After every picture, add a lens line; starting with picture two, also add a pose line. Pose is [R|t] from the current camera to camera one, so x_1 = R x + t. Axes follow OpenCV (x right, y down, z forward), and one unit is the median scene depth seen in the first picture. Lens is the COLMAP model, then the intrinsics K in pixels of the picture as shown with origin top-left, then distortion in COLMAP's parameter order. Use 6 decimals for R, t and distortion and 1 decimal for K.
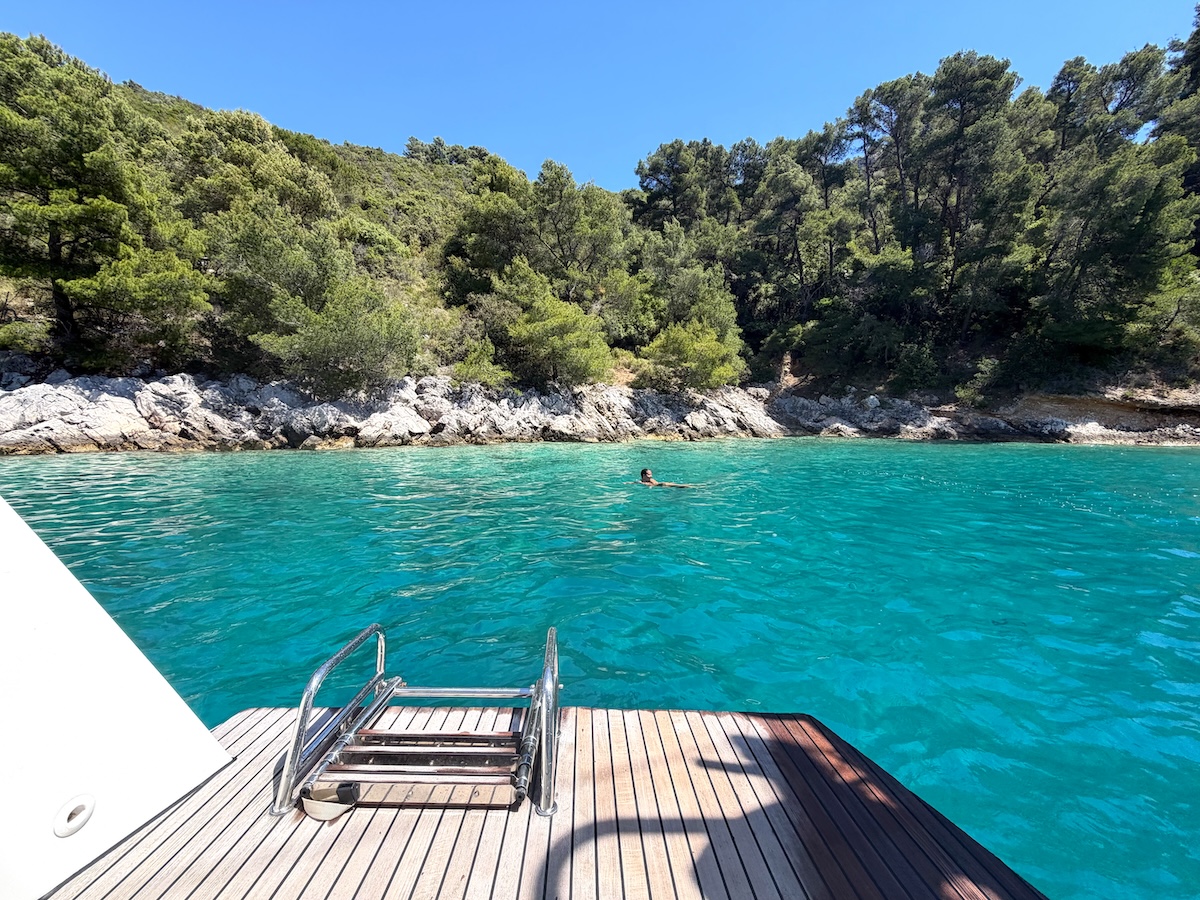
lens RADIAL K [[477.1, 0, 591.4], [0, 477.1, 456.1], [0, 0, 1]] dist [0.001942, 0.000132]
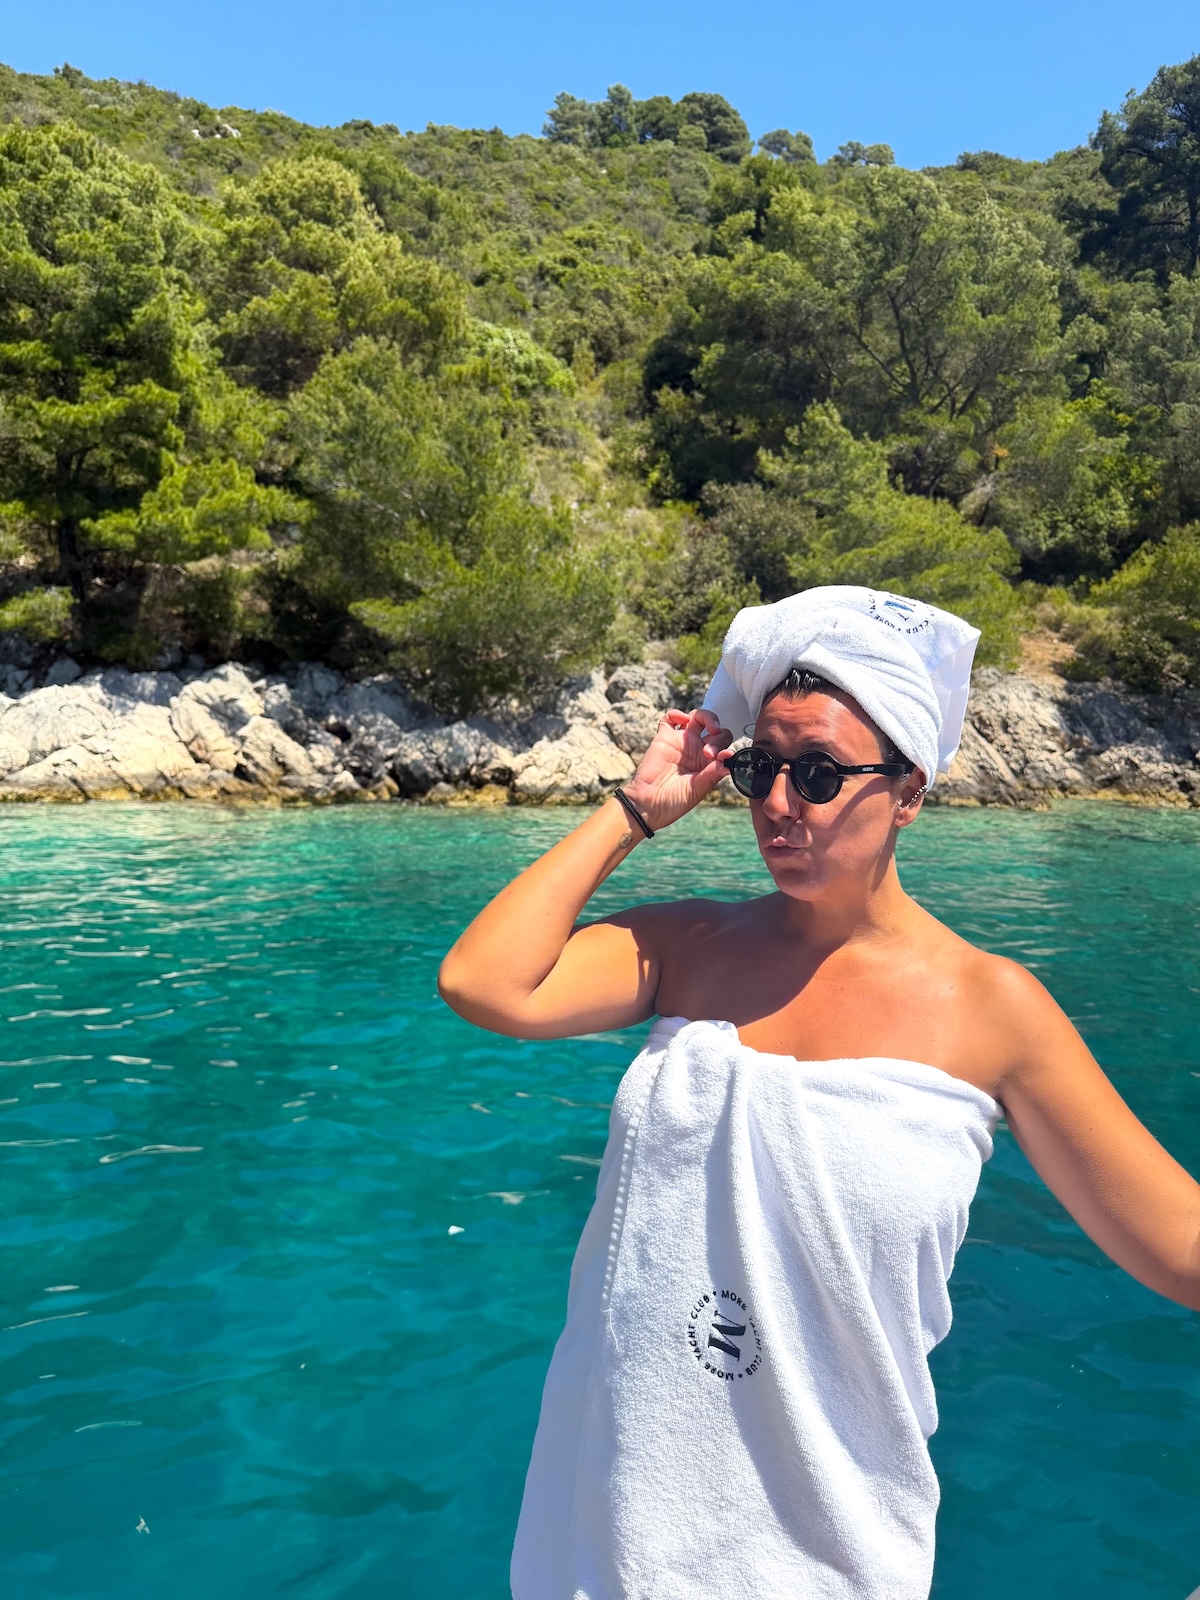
lens RADIAL K [[1139.8, 0, 611.2], [0, 1139.8, 793.5], [0, 0, 1]] dist [0.053588, -0.058063]
pose [[0.960485, 0.040051, -0.275436, -0.017189], [-0.042644, 0.999084, -0.003428, -0.017479], [0.275047, 0.015038, 0.961313, -0.105397]]
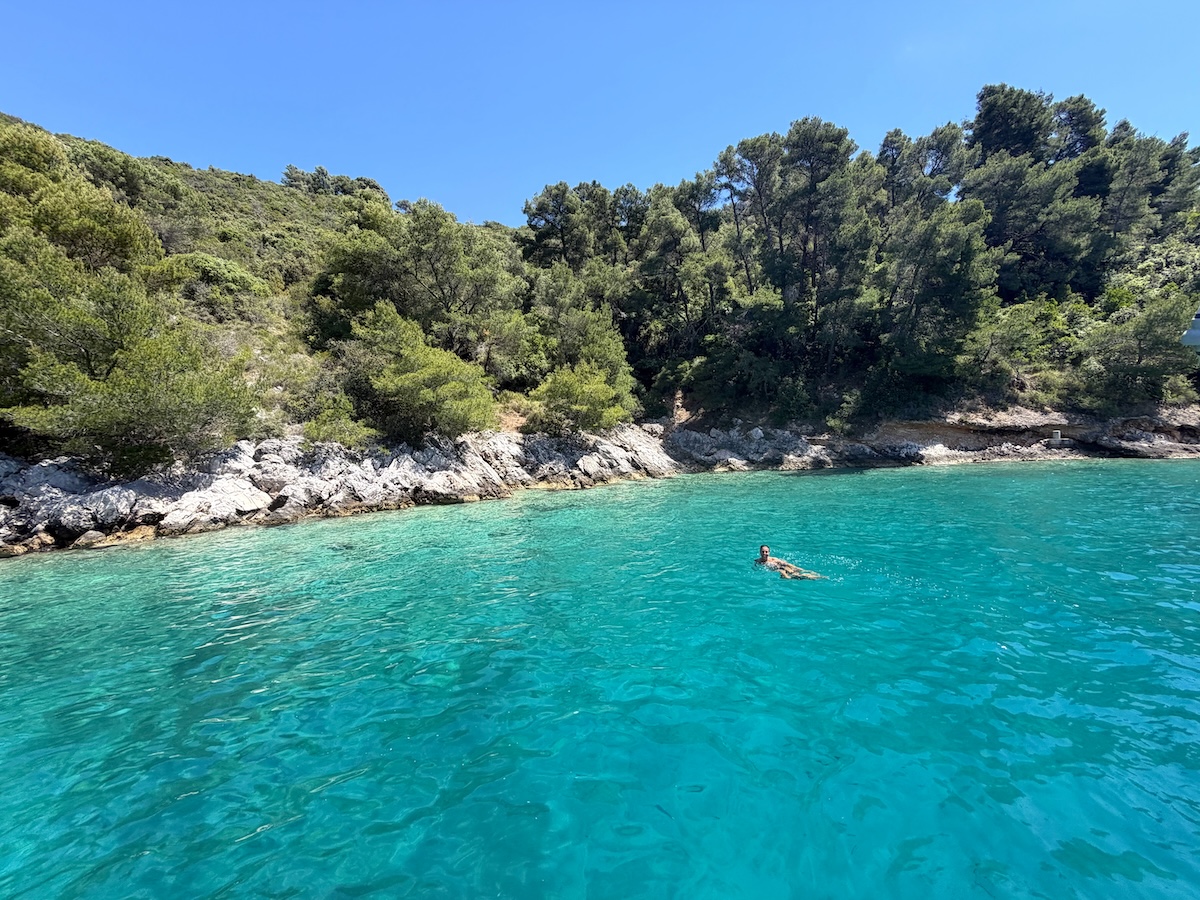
lens RADIAL K [[477.1, 0, 590.3], [0, 477.1, 458.7], [0, 0, 1]] dist [0.001942, 0.000132]
pose [[0.983823, -0.055580, 0.170306, 0.052226], [0.064555, 0.996777, -0.047619, -0.035886], [-0.167111, 0.057842, 0.984240, 0.037492]]
